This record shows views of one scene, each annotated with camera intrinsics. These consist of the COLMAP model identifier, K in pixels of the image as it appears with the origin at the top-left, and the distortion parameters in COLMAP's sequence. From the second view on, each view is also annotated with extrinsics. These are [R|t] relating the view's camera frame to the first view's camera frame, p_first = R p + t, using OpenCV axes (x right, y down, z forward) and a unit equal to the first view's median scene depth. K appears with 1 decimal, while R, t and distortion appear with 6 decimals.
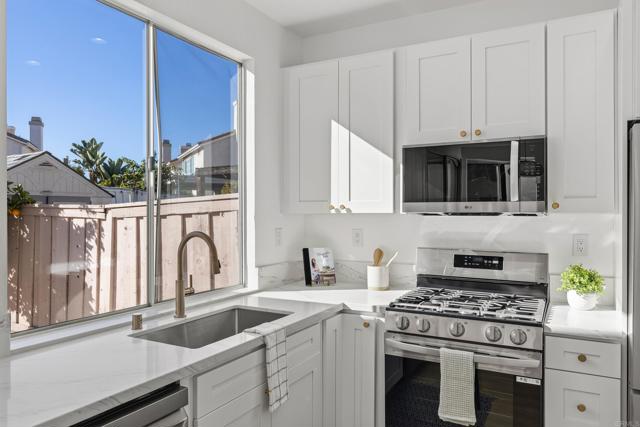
lens RADIAL K [[459.6, 0, 319.2], [0, 459.6, 213.2], [0, 0, 1]] dist [-0.005354, -0.000194]
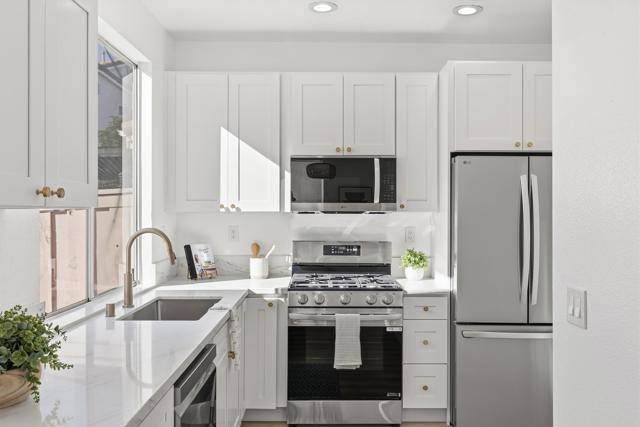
lens RADIAL K [[551.1, 0, 320.2], [0, 551.1, 213.2], [0, 0, 1]] dist [-0.002278, 0.004360]
pose [[0.871445, -0.001234, 0.490492, -0.473533], [-0.000256, 0.999996, 0.002970, -0.000490], [-0.490493, -0.002714, 0.871441, -0.306901]]
